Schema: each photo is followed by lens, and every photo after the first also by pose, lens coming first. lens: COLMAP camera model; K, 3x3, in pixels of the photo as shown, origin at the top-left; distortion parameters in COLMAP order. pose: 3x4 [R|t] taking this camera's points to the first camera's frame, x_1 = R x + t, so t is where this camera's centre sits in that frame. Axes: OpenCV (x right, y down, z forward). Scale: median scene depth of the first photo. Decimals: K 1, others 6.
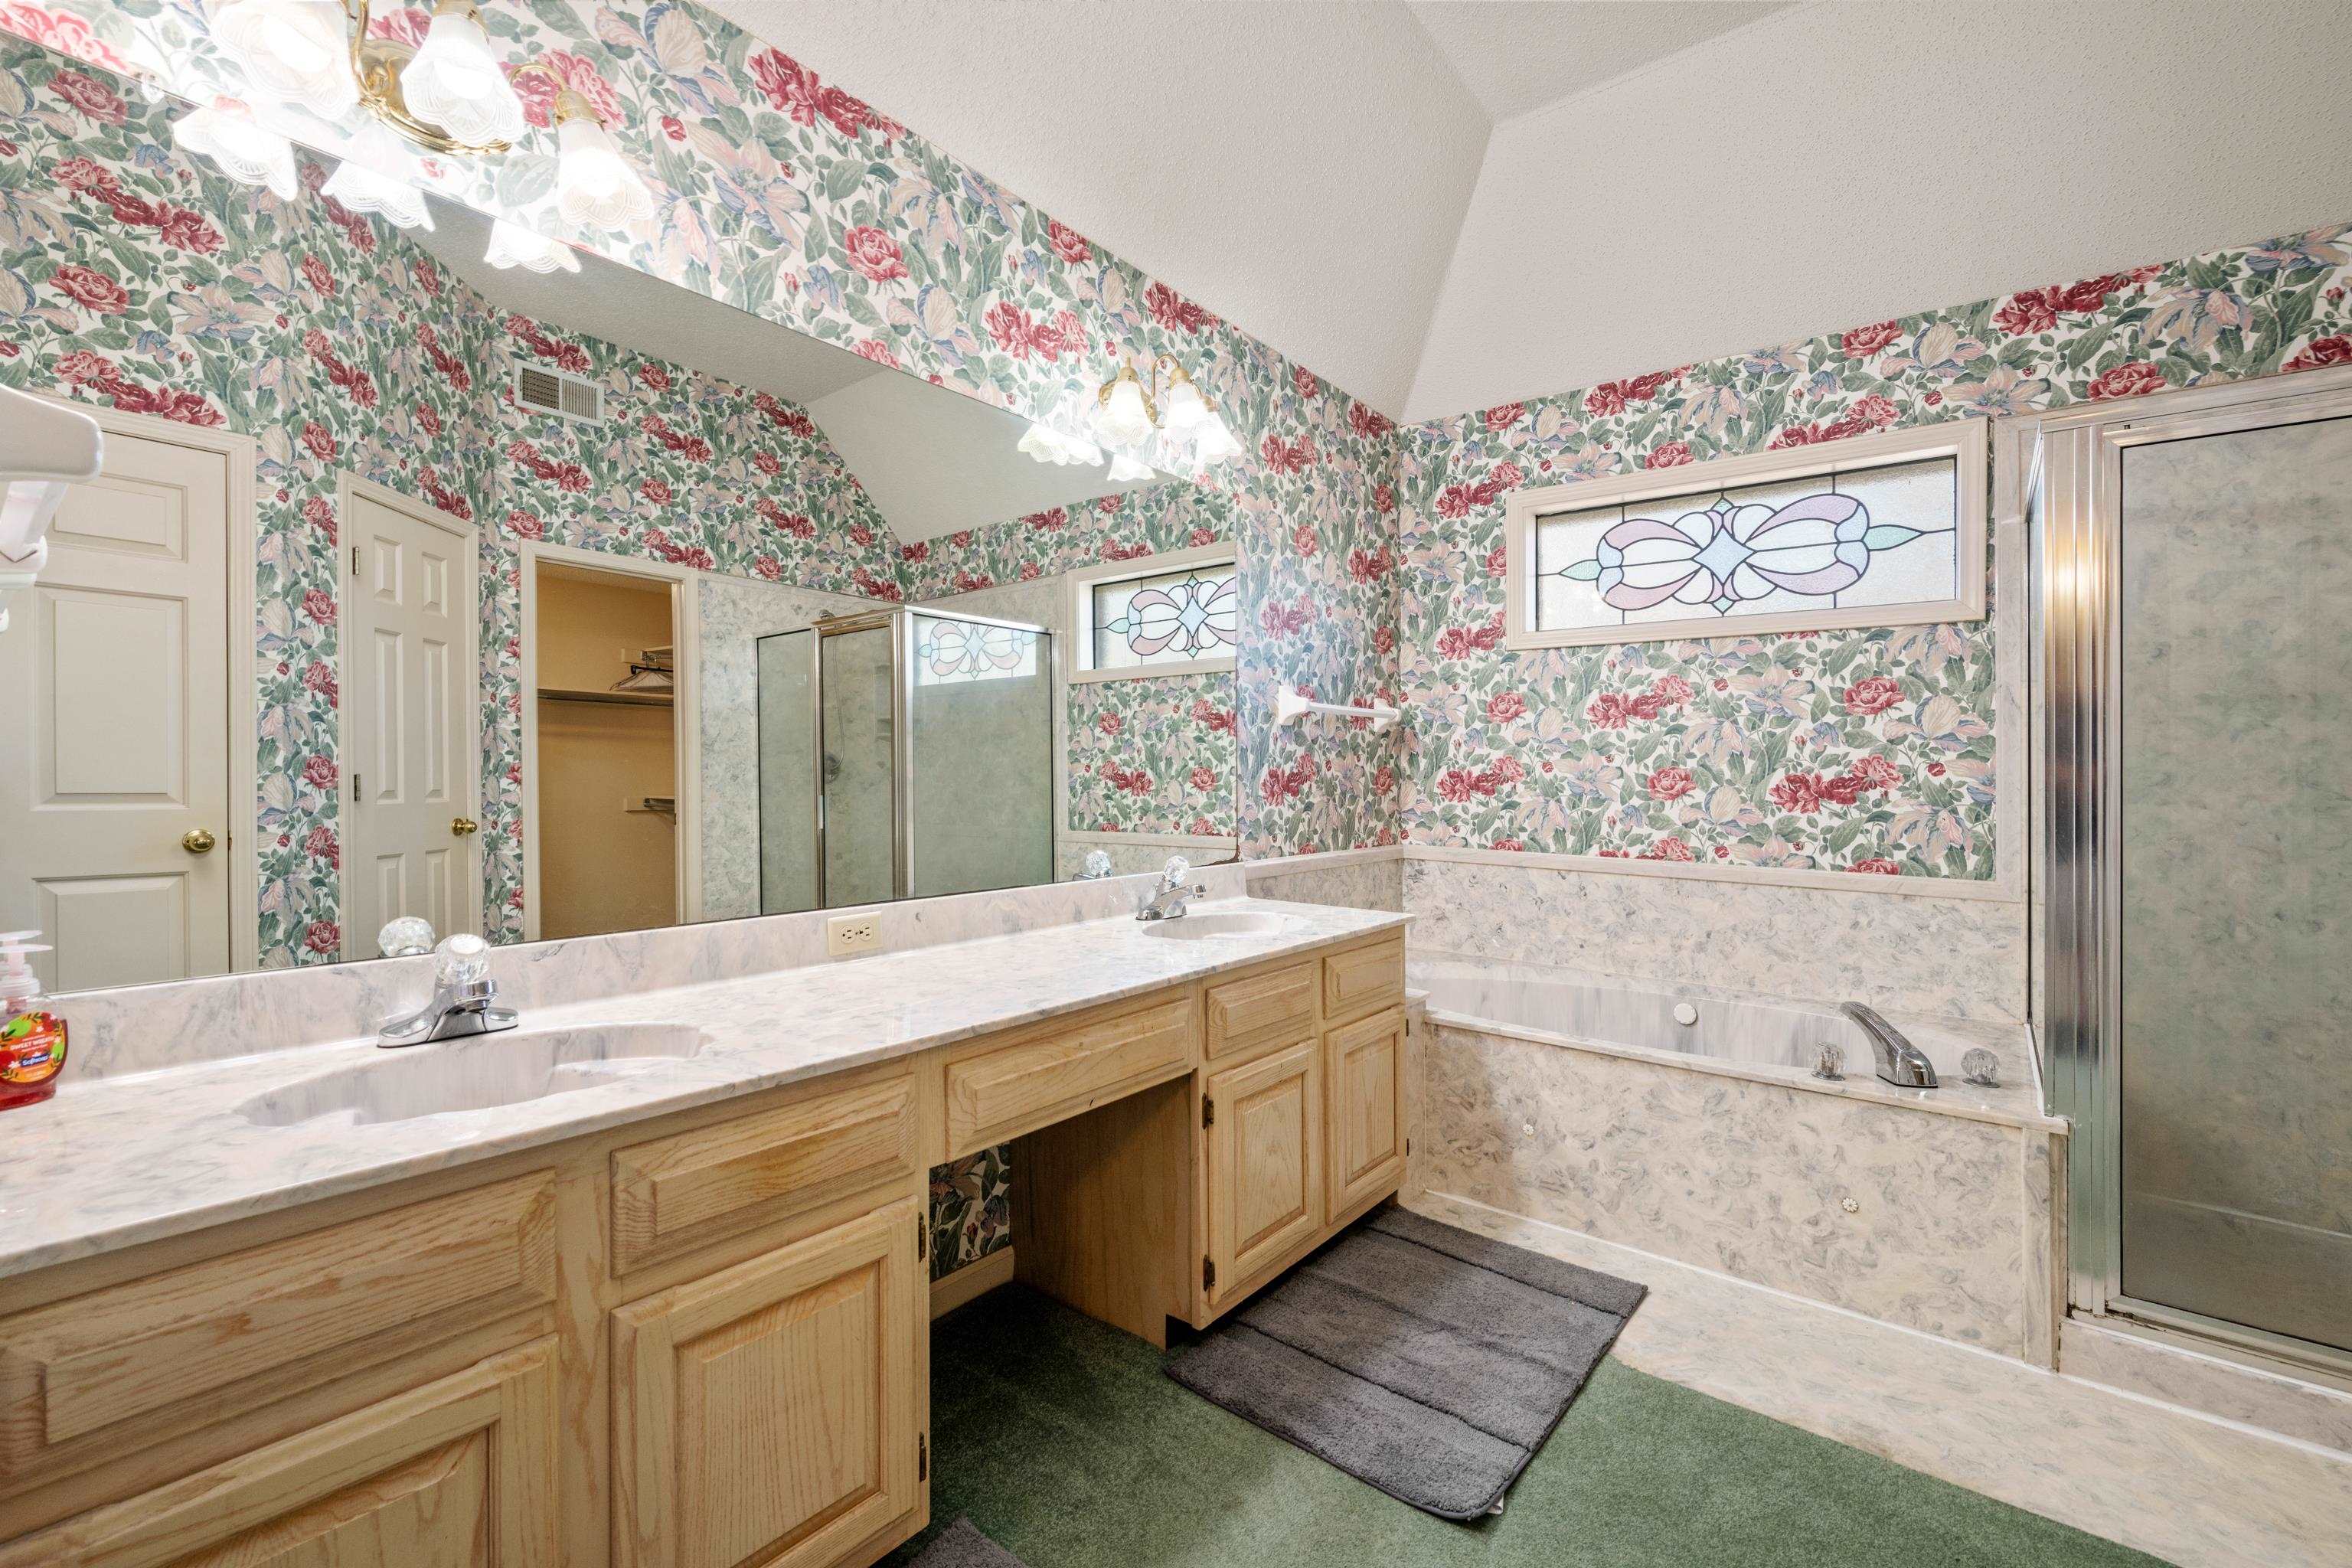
lens RADIAL K [[1002.4, 0, 1151.0], [0, 1002.4, 748.4], [0, 0, 1]] dist [-0.002043, -0.000267]
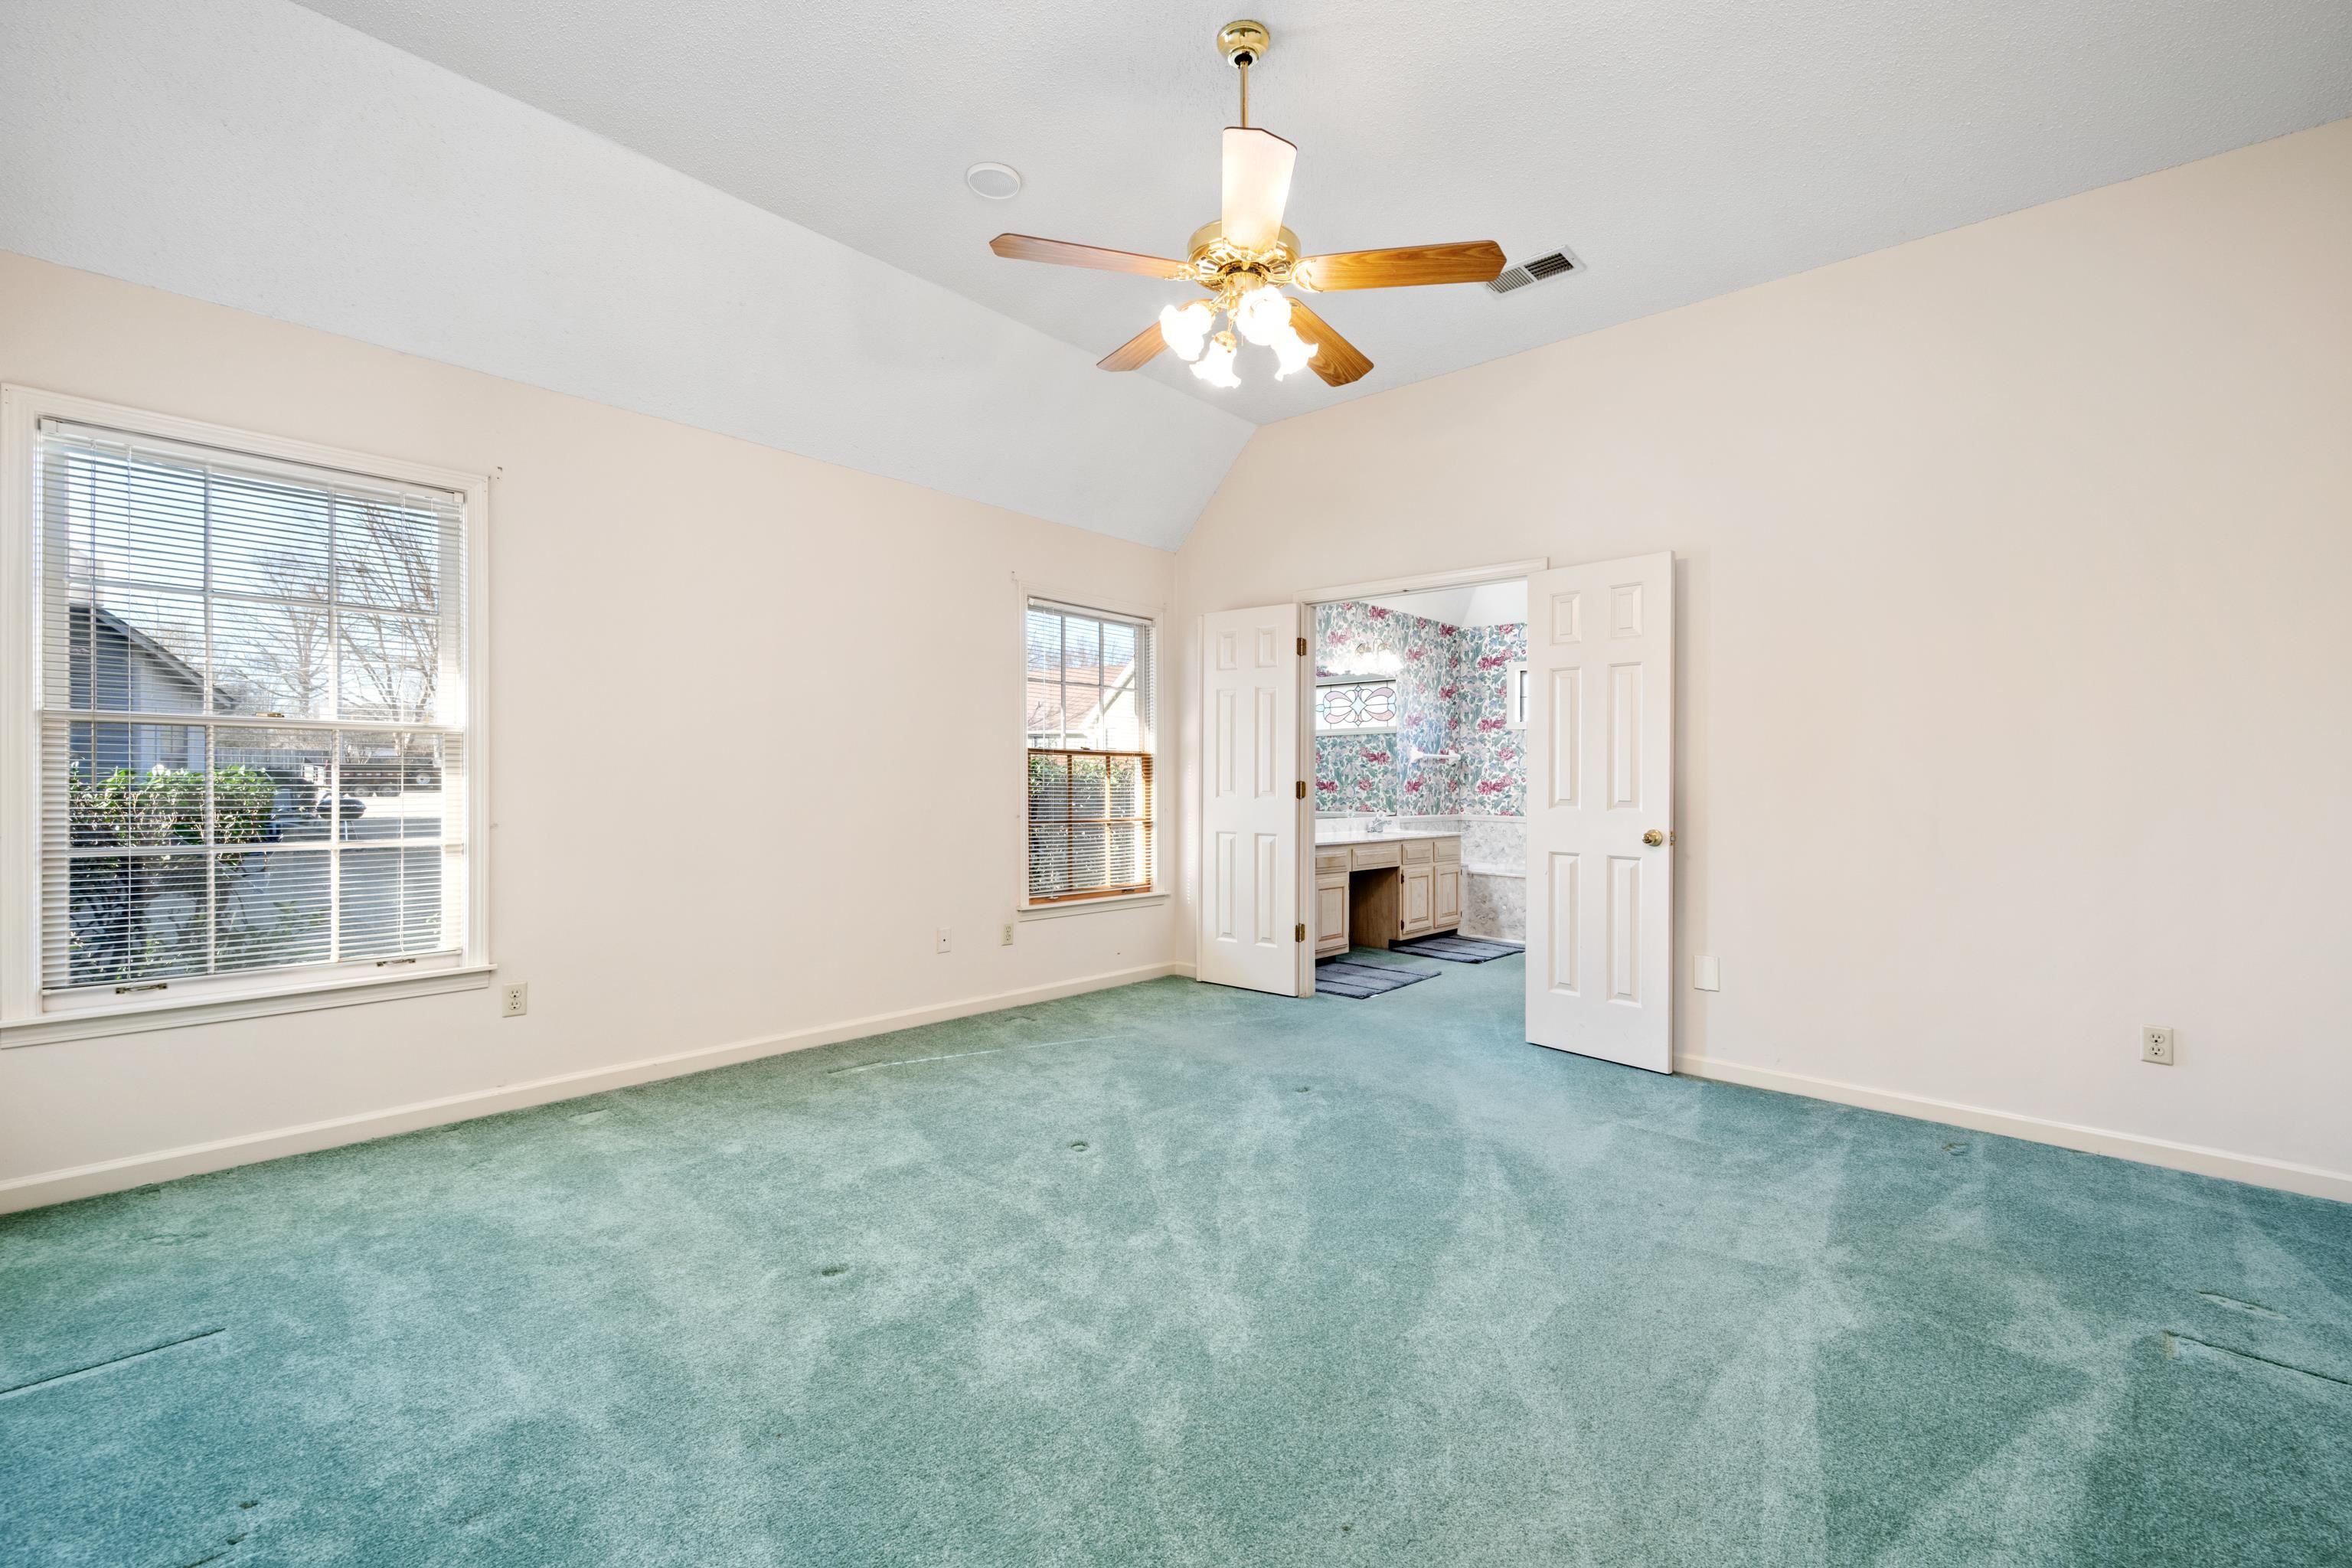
lens RADIAL K [[1018.7, 0, 1151.5], [0, 1018.7, 766.0], [0, 0, 1]] dist [-0.000590, -0.000029]
pose [[0.998484, 0.002577, -0.054979, -0.370493], [-0.002153, 0.999967, 0.007782, -0.032969], [0.054997, -0.007651, 0.998457, -1.538292]]
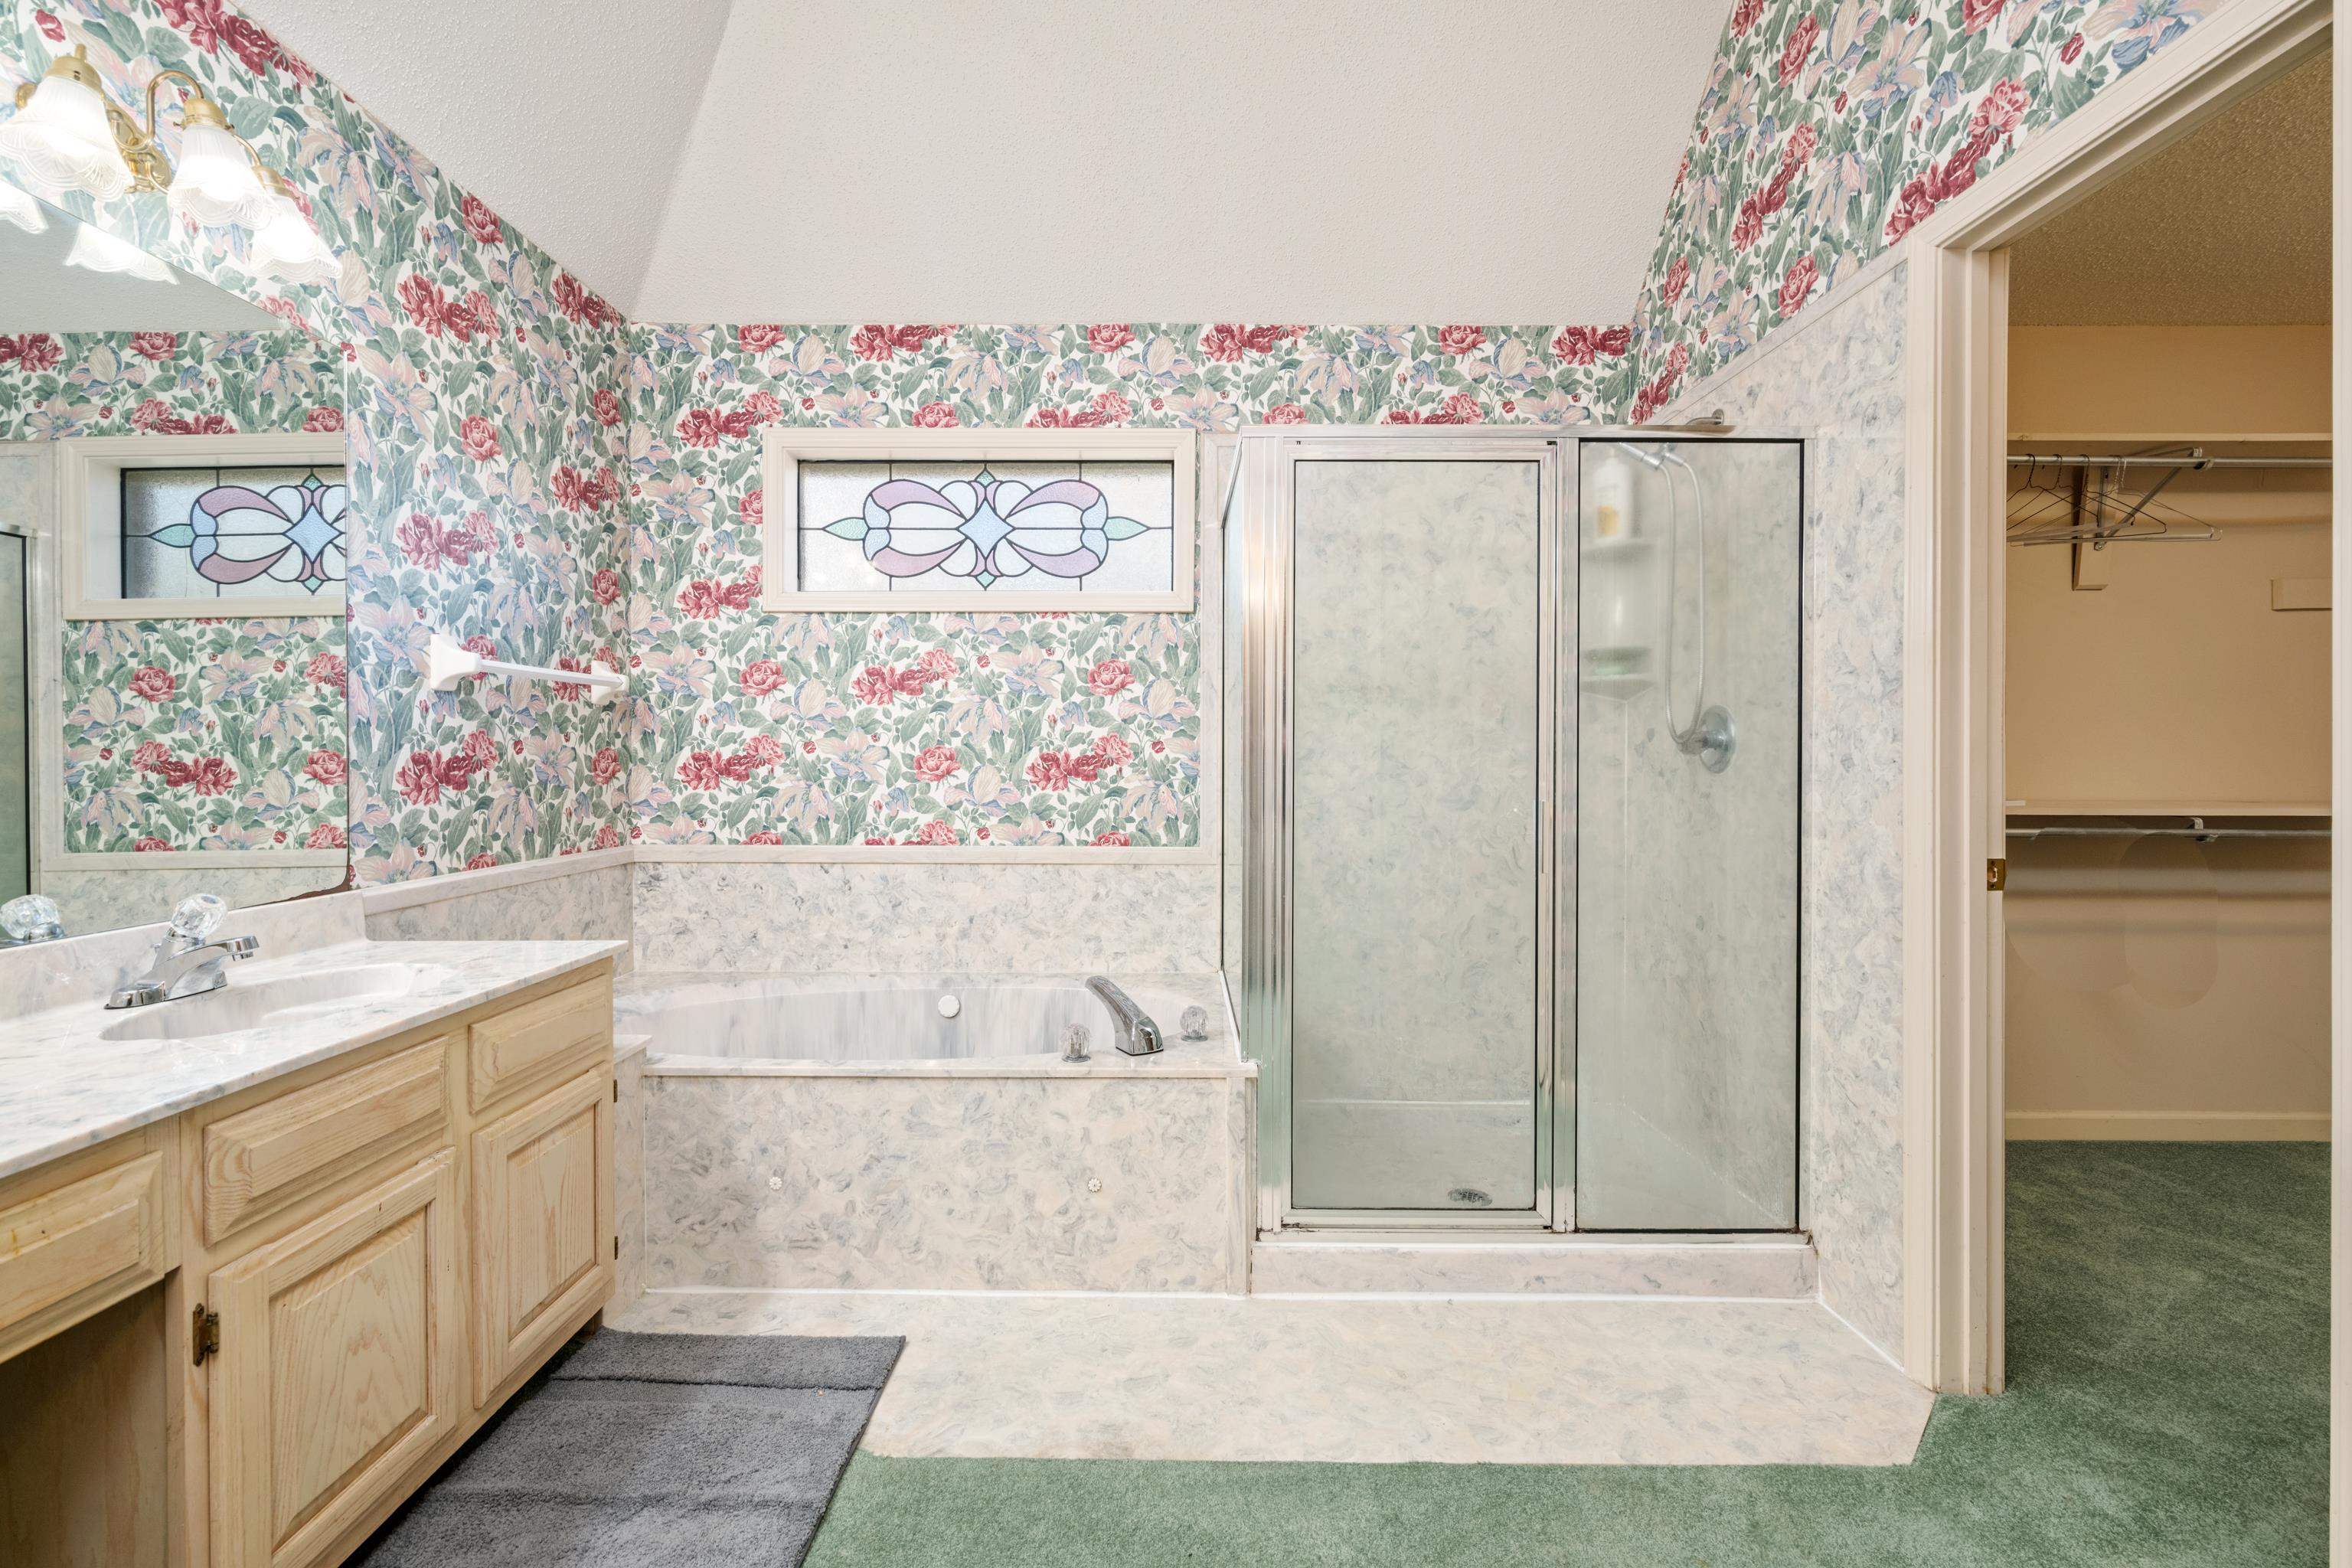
lens RADIAL K [[1002.4, 0, 1151.0], [0, 1002.4, 748.4], [0, 0, 1]] dist [-0.002043, -0.000267]
pose [[0.779610, -0.006198, 0.626234, 0.083009], [-0.004936, 0.999859, 0.016041, 0.004342], [-0.626246, -0.015597, 0.779470, 0.133612]]
